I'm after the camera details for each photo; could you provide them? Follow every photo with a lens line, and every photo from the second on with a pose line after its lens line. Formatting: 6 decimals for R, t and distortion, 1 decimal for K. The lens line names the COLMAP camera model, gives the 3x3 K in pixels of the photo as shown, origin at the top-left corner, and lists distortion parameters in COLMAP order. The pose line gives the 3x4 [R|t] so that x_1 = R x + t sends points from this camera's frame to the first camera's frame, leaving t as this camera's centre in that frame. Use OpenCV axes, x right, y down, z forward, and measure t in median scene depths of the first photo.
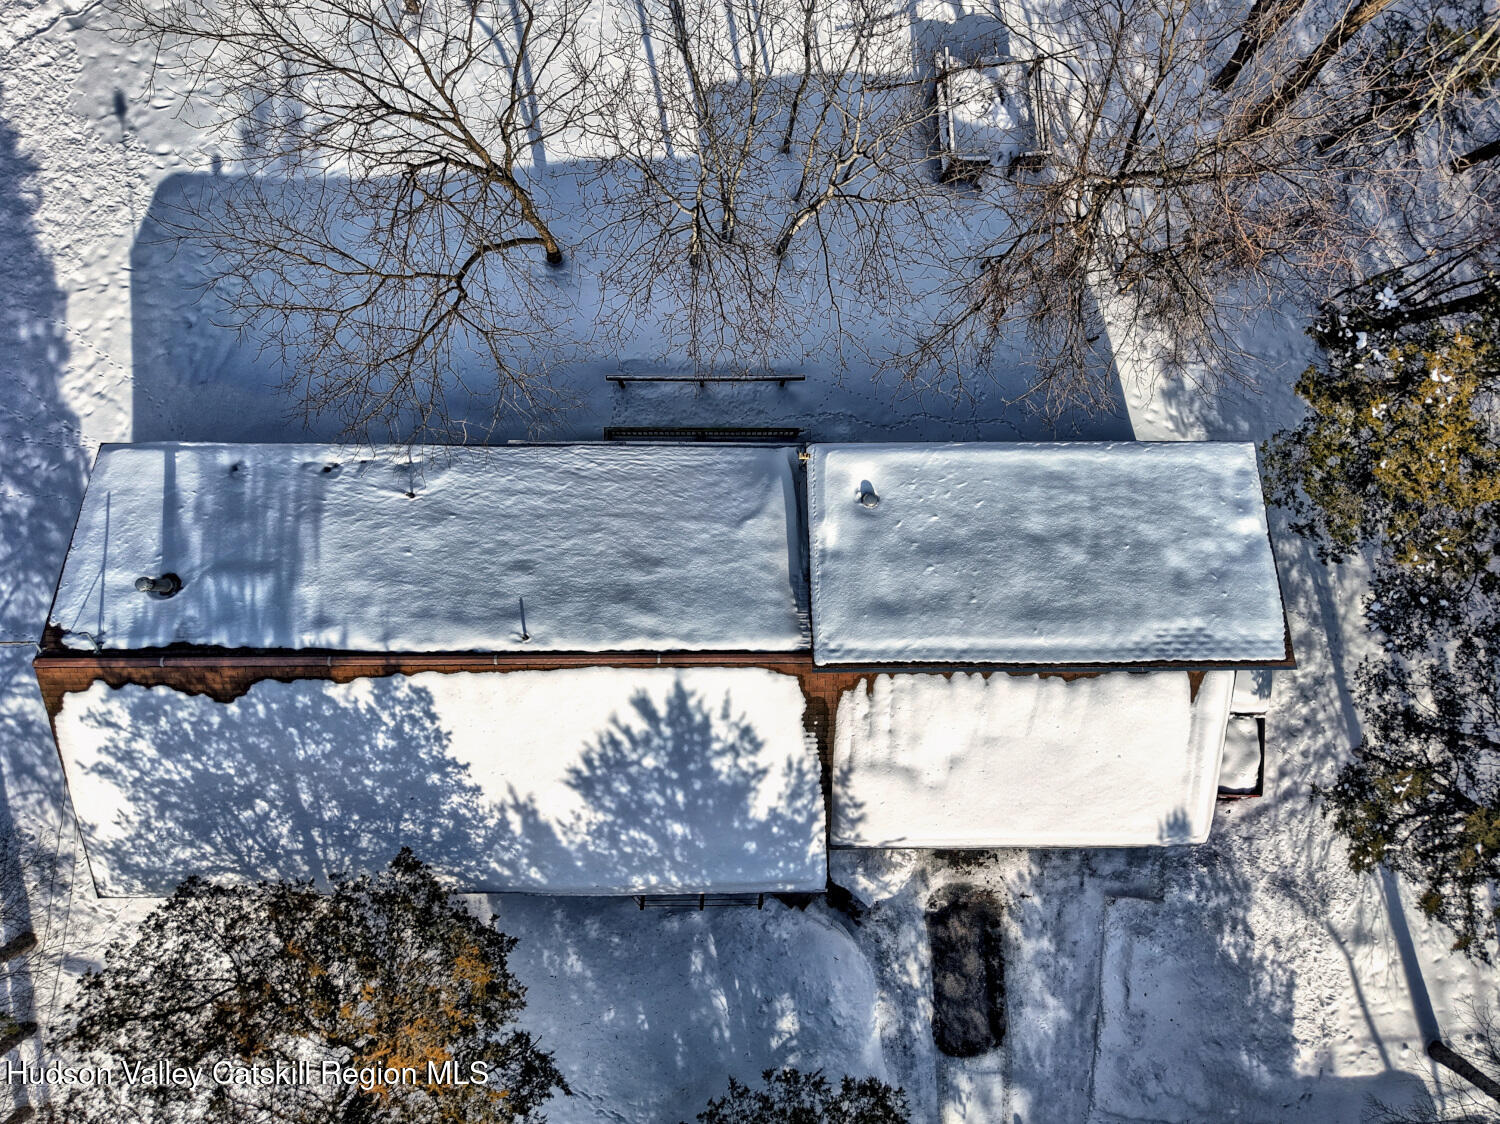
lens RADIAL K [[1001.7, 0, 753.9], [0, 1001.7, 571.2], [0, 0, 1]] dist [0.020122, -0.016652]
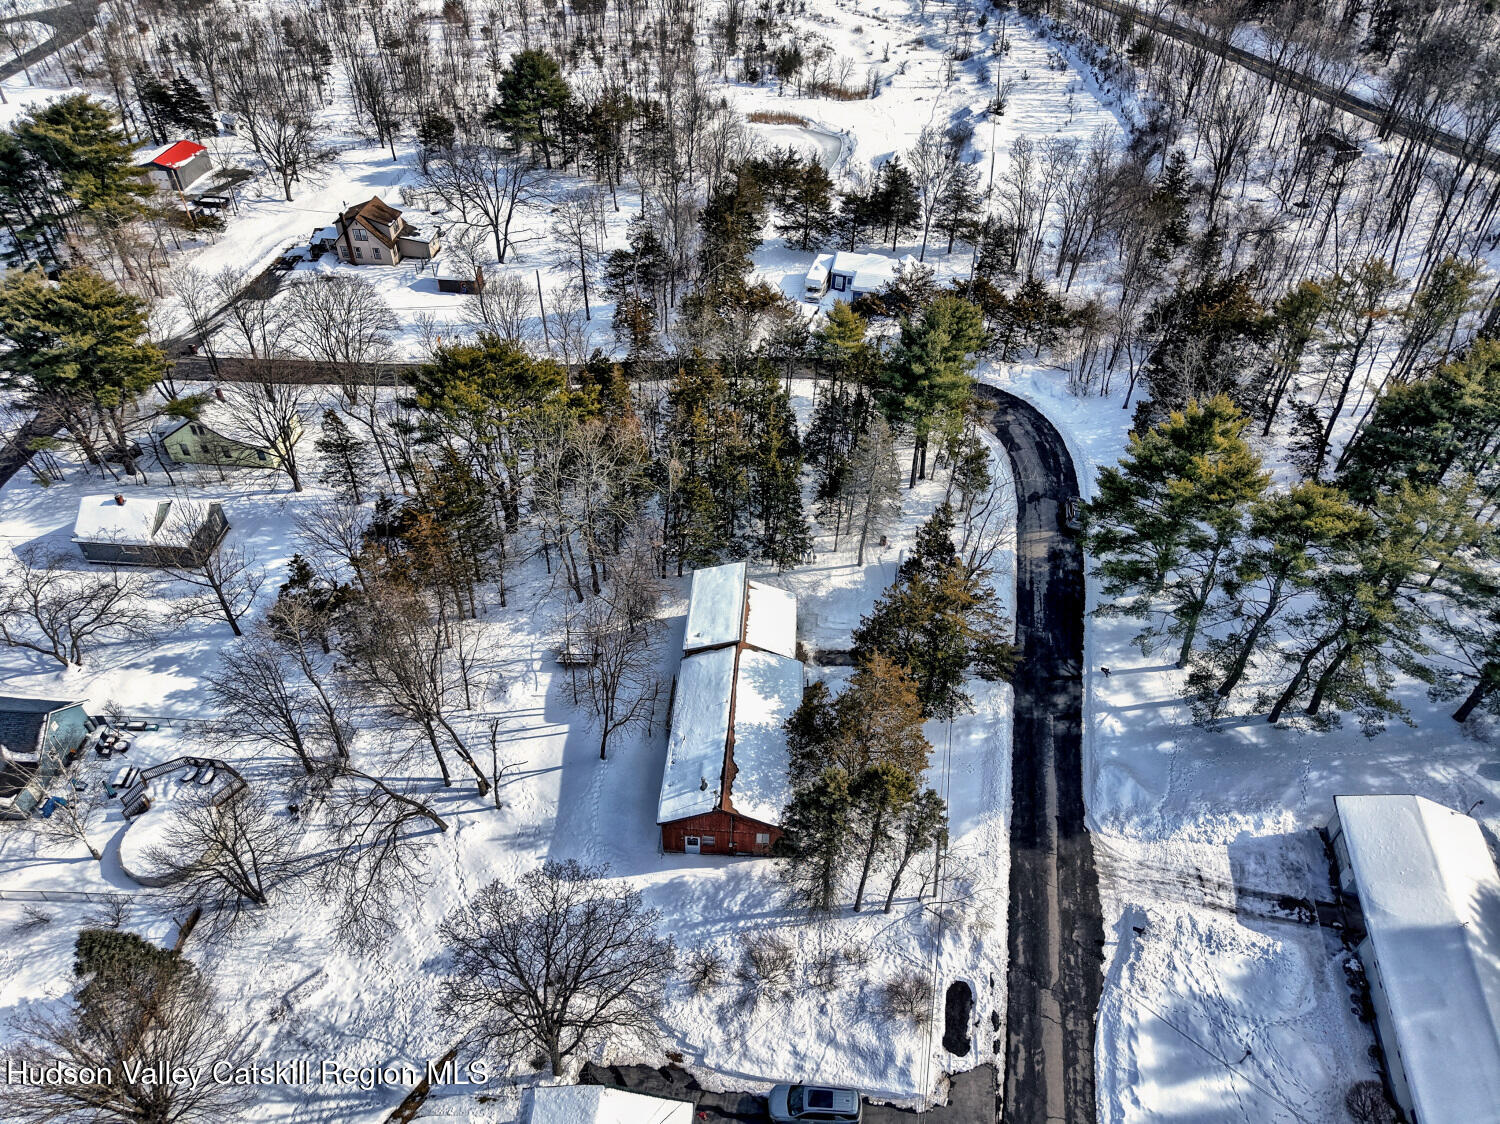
lens RADIAL K [[1036.8, 0, 750.0], [0, 1036.8, 562.0], [0, 0, 1]] dist [-0.007653, -0.006161]
pose [[0.062510, -0.651276, 0.756262, -2.631077], [0.997710, 0.060381, -0.030468, 0.224409], [-0.025821, 0.756434, 0.653560, -1.792670]]
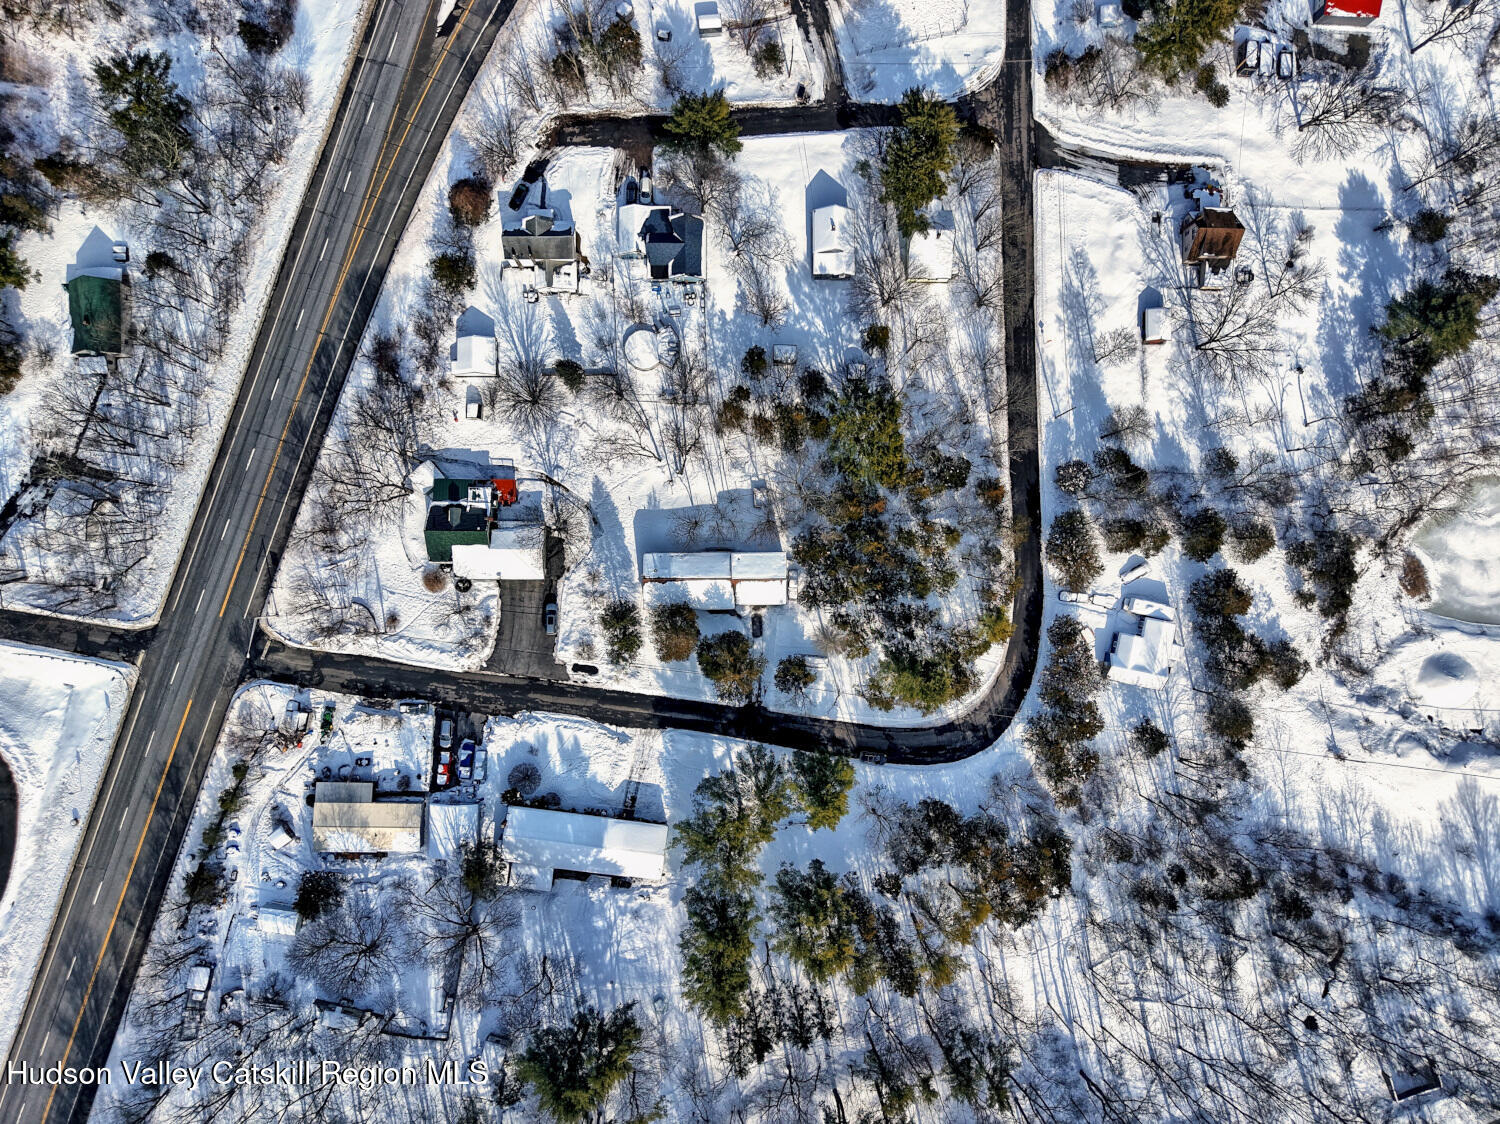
lens RADIAL K [[1001.7, 0, 753.9], [0, 1001.7, 571.2], [0, 0, 1]] dist [0.020122, -0.016652]
pose [[0.999960, -0.007920, 0.004051, 0.196036], [0.007902, 0.999959, 0.004388, -0.010991], [-0.004085, -0.004356, 0.999982, -7.077043]]
